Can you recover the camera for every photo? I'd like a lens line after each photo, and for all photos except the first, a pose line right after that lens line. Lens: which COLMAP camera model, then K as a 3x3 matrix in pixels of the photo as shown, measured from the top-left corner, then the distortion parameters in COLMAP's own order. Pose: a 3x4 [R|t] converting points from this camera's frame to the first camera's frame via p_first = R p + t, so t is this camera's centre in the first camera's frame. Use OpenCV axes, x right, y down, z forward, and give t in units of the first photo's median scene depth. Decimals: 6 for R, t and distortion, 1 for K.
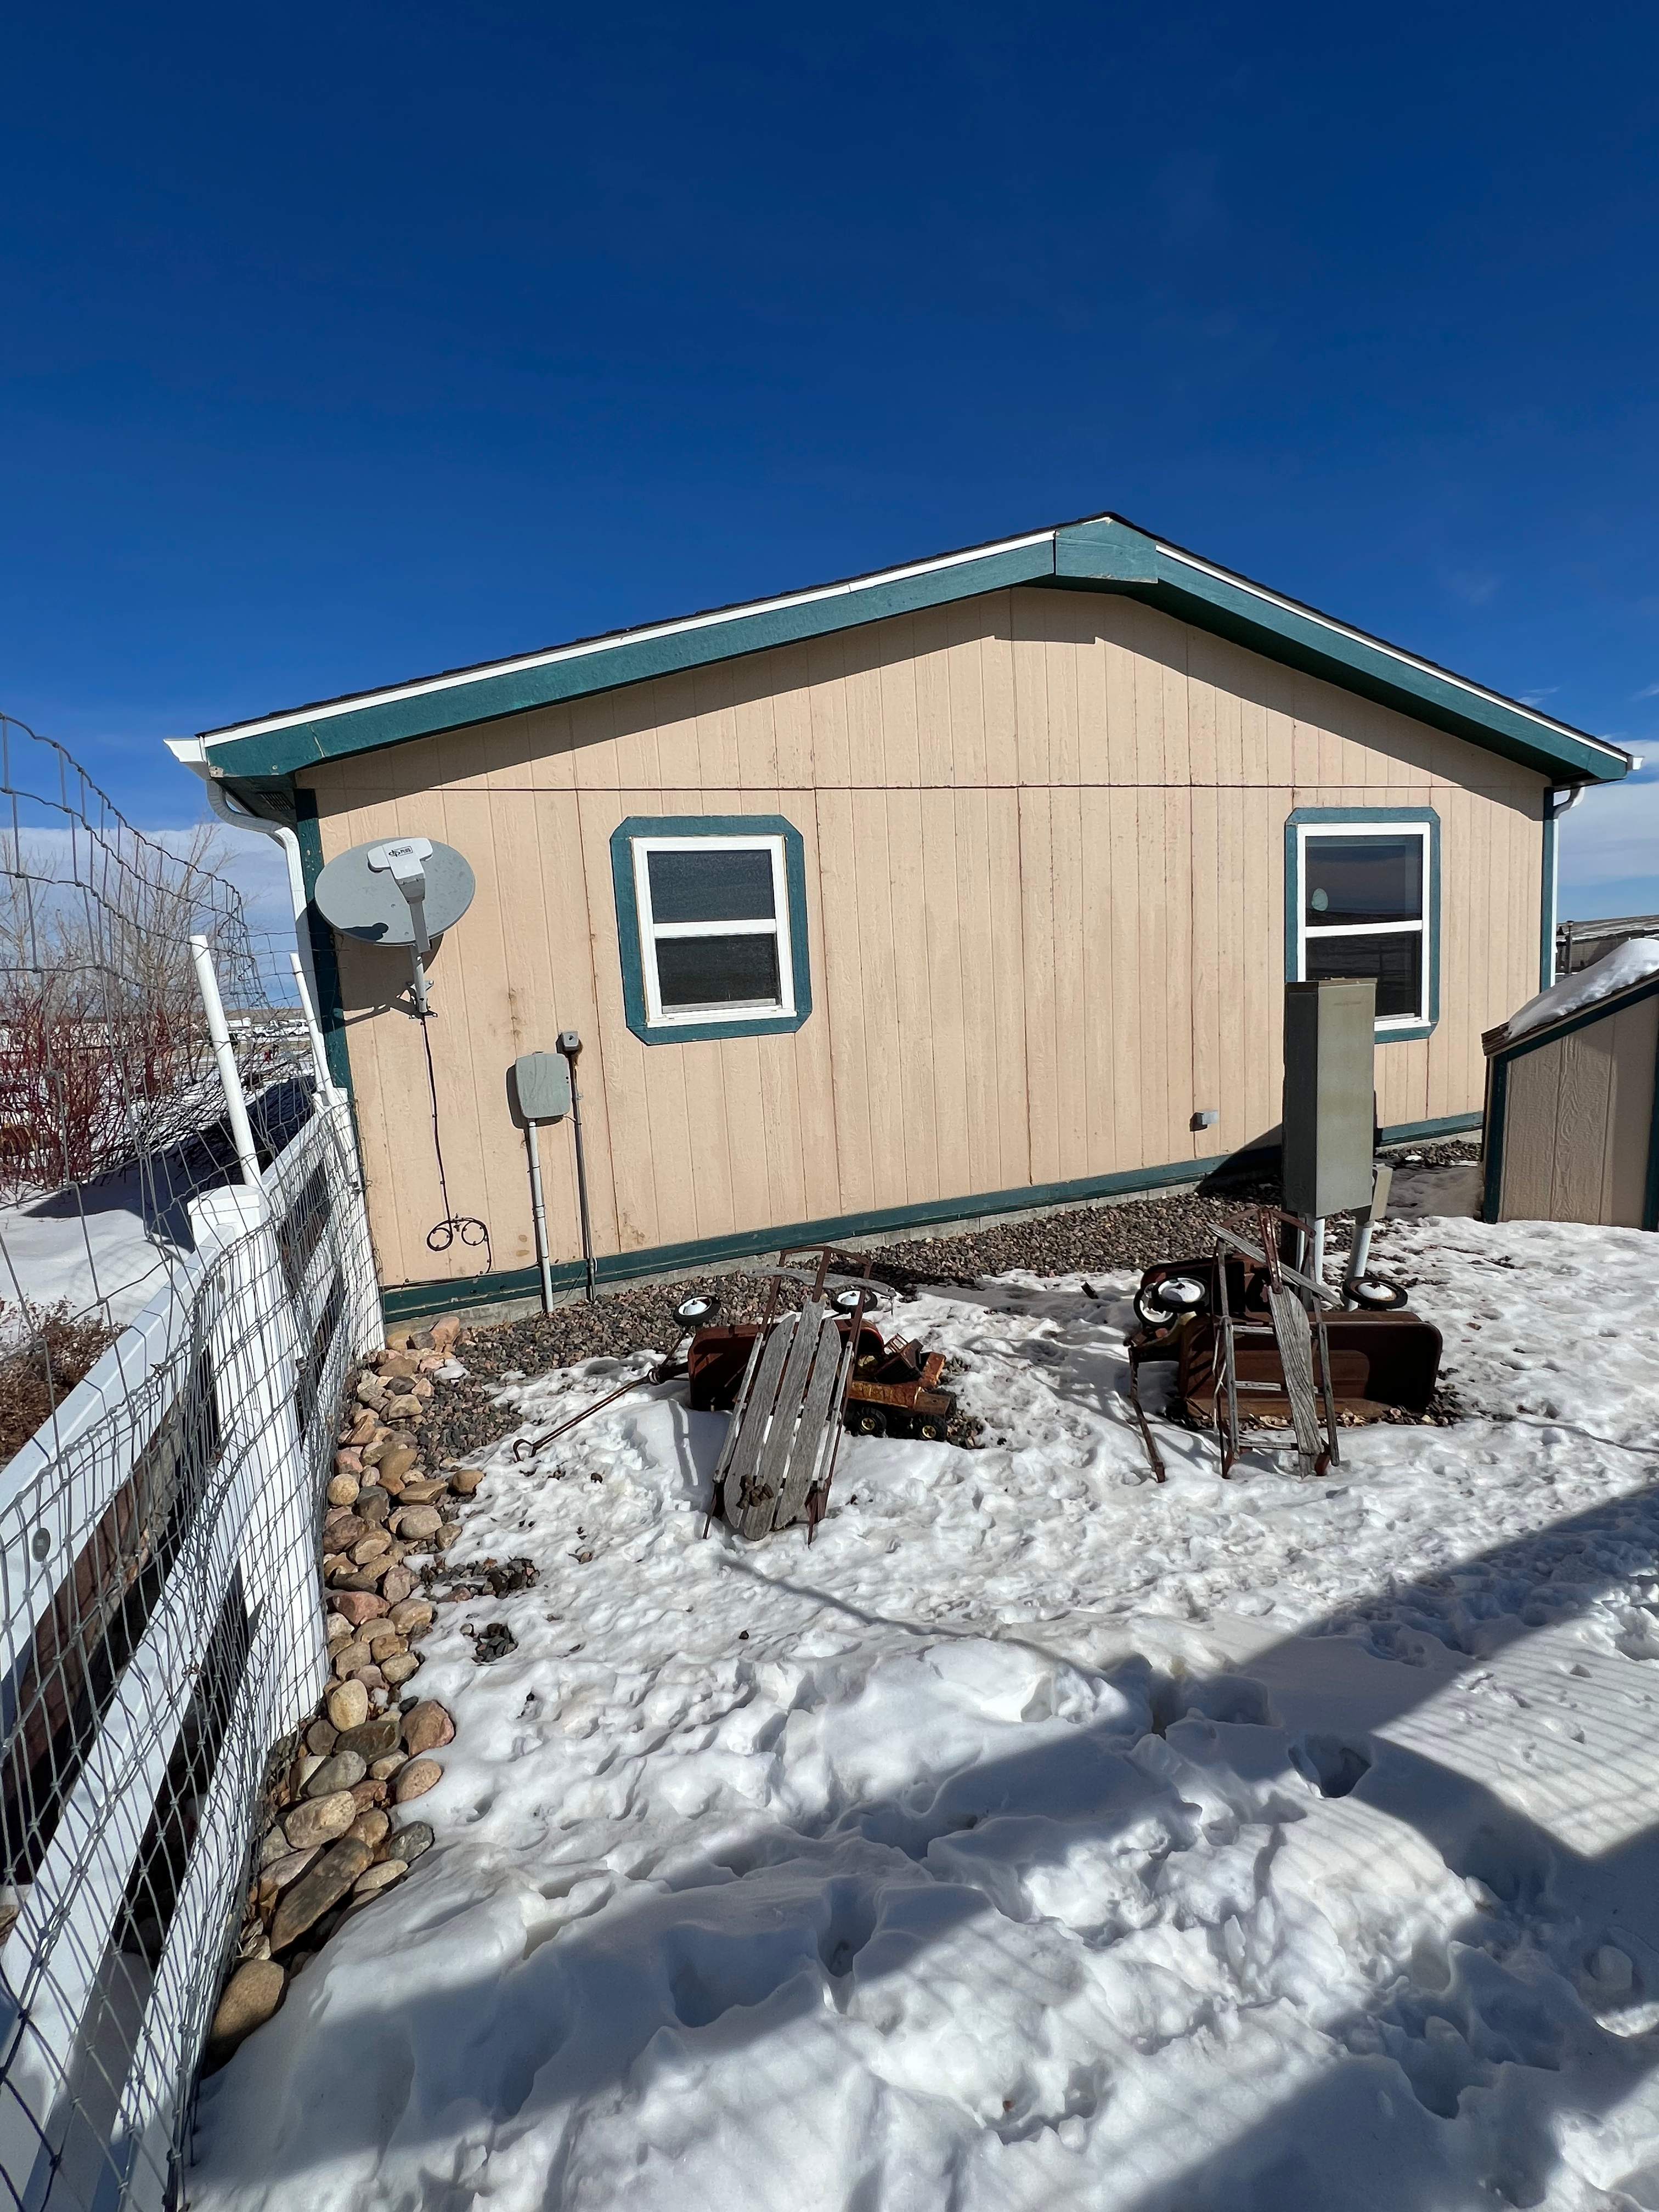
lens RADIAL K [[976.2, 0, 826.3], [0, 976.2, 1107.5], [0, 0, 1]] dist [-0.018029, -0.000209]
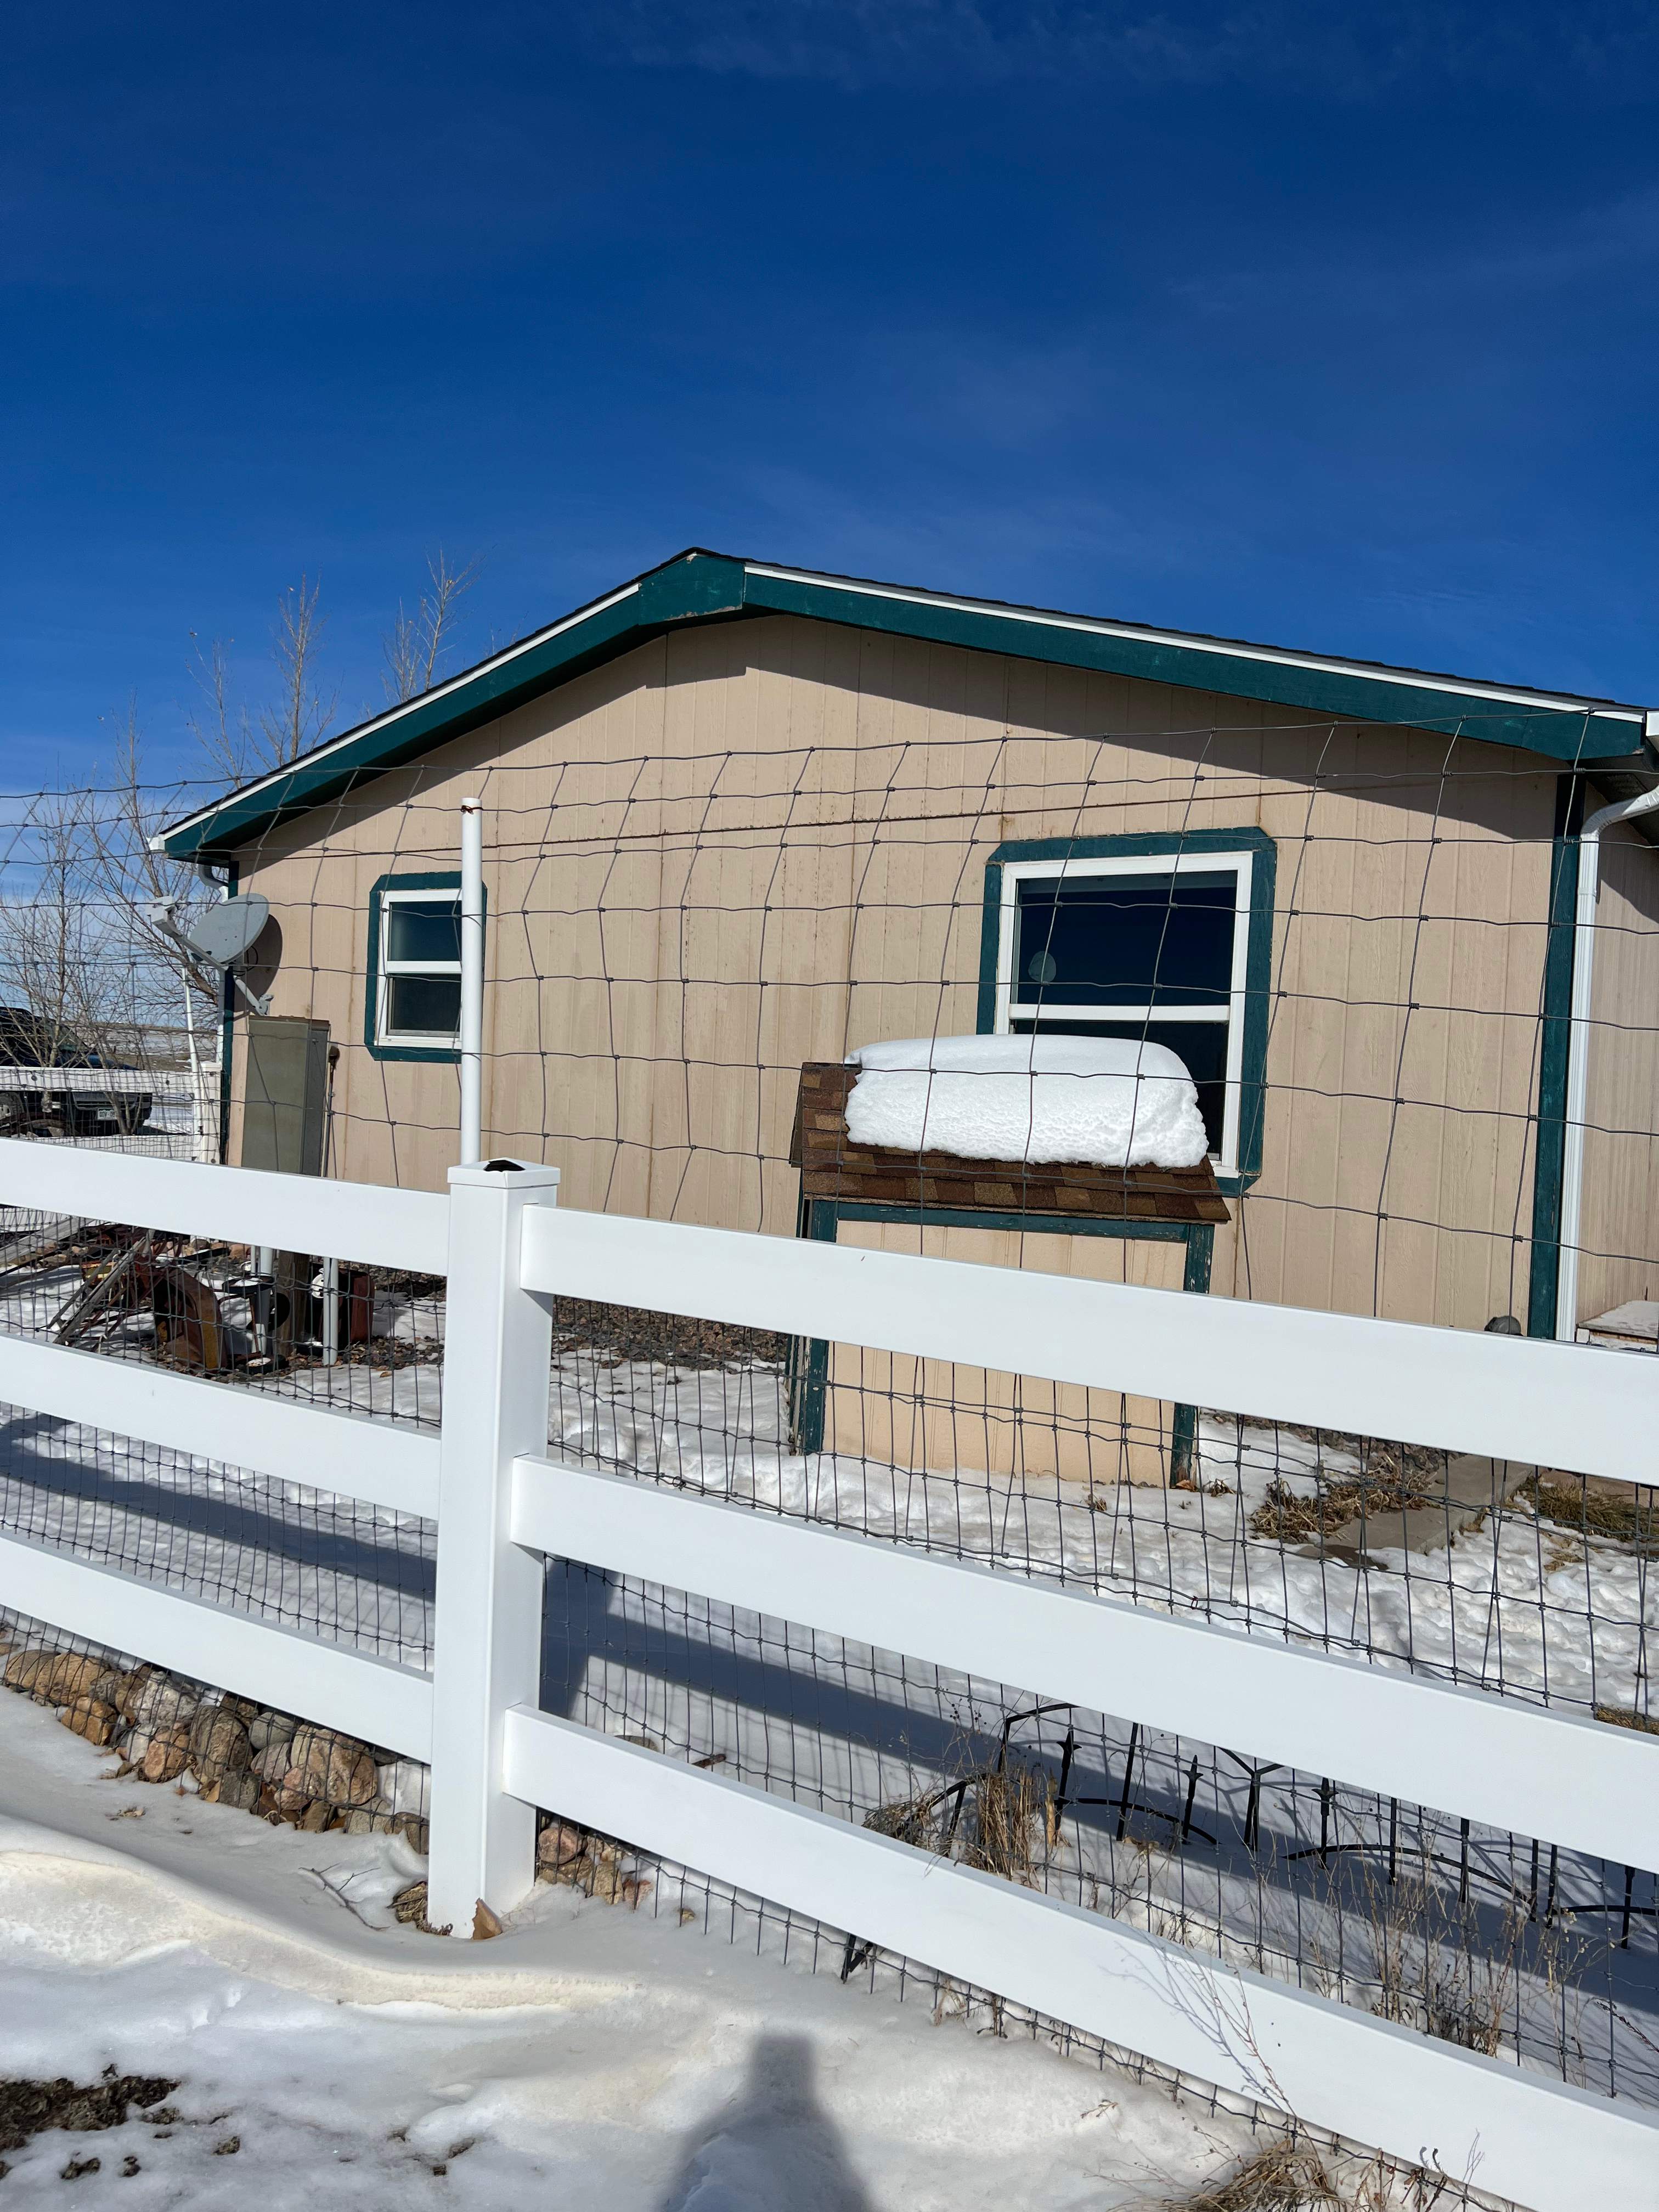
lens RADIAL K [[1646.6, 0, 832.7], [0, 1646.6, 1105.1], [0, 0, 1]] dist [0.013503, -0.005244]
pose [[0.585345, 0.108269, -0.803523, 1.428051], [-0.186617, 0.982426, -0.003570, -0.084923], [0.789016, 0.152041, 0.595263, 0.190822]]
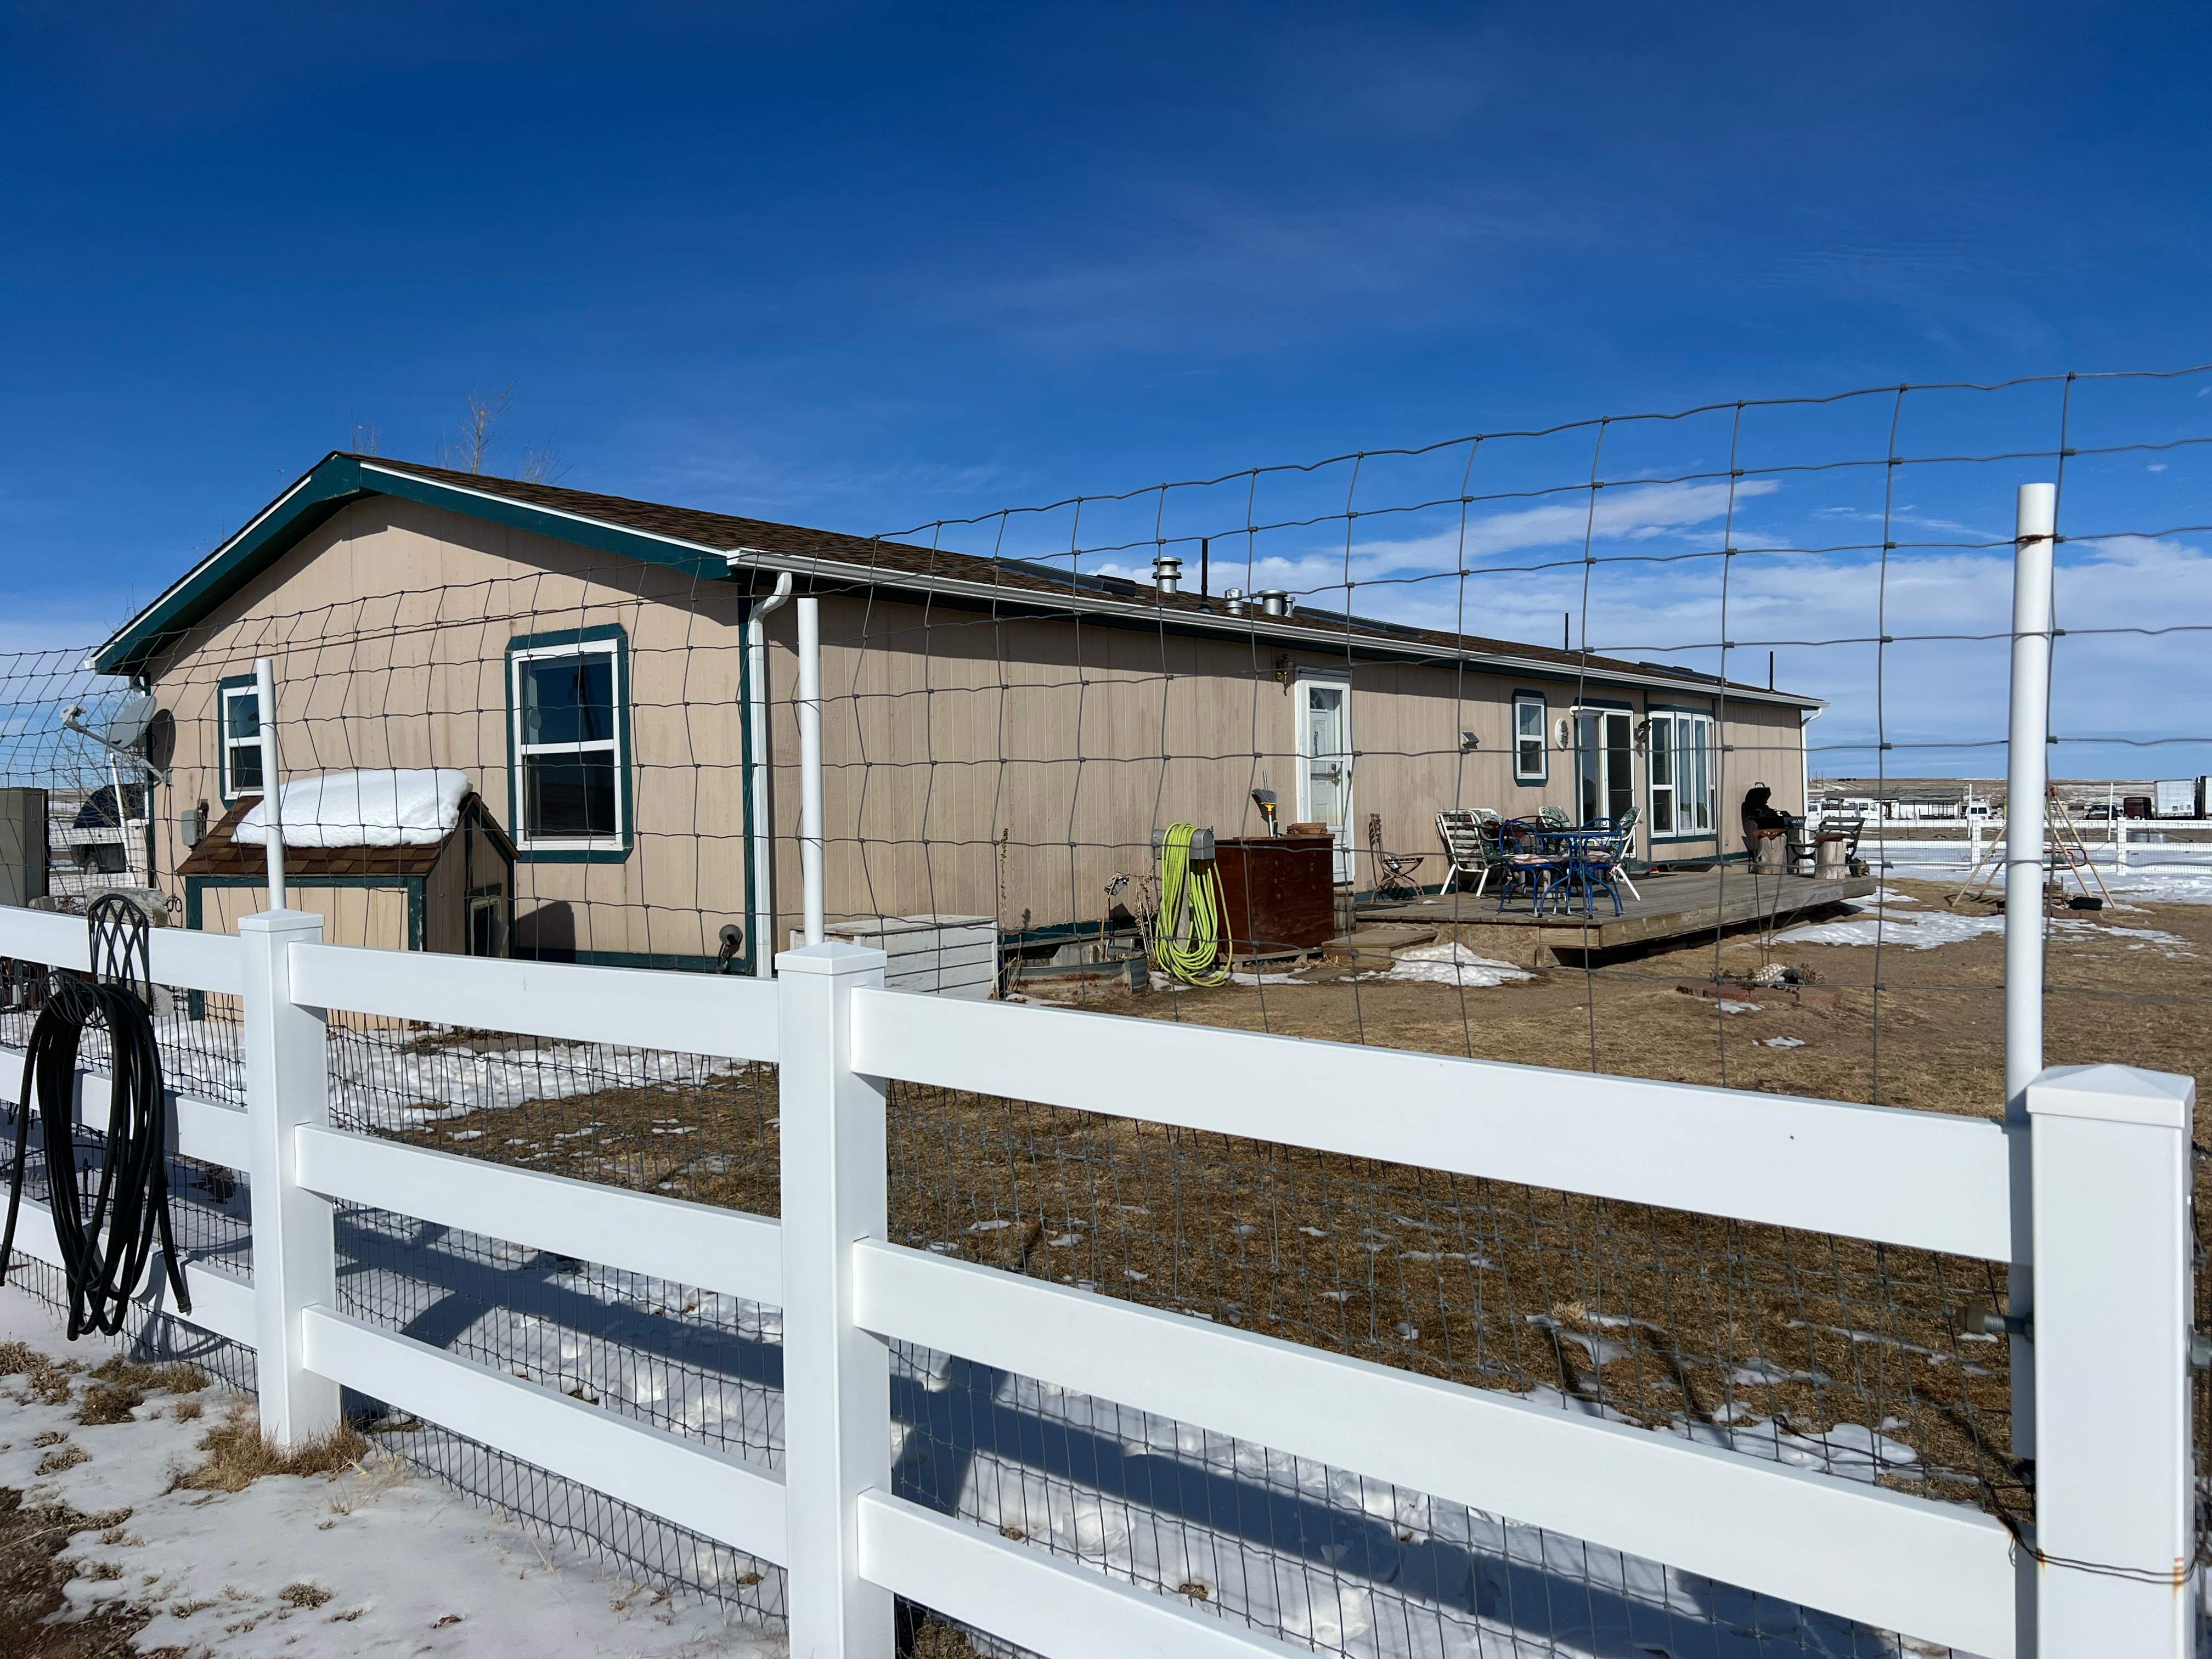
lens RADIAL K [[1646.6, 0, 1099.6], [0, 1646.6, 824.8], [0, 0, 1]] dist [0.013503, -0.005244]
pose [[0.553435, 0.056803, -0.830953, 2.431973], [-0.146763, 0.988712, -0.030161, -0.140590], [0.819860, 0.138645, 0.555524, 0.538085]]
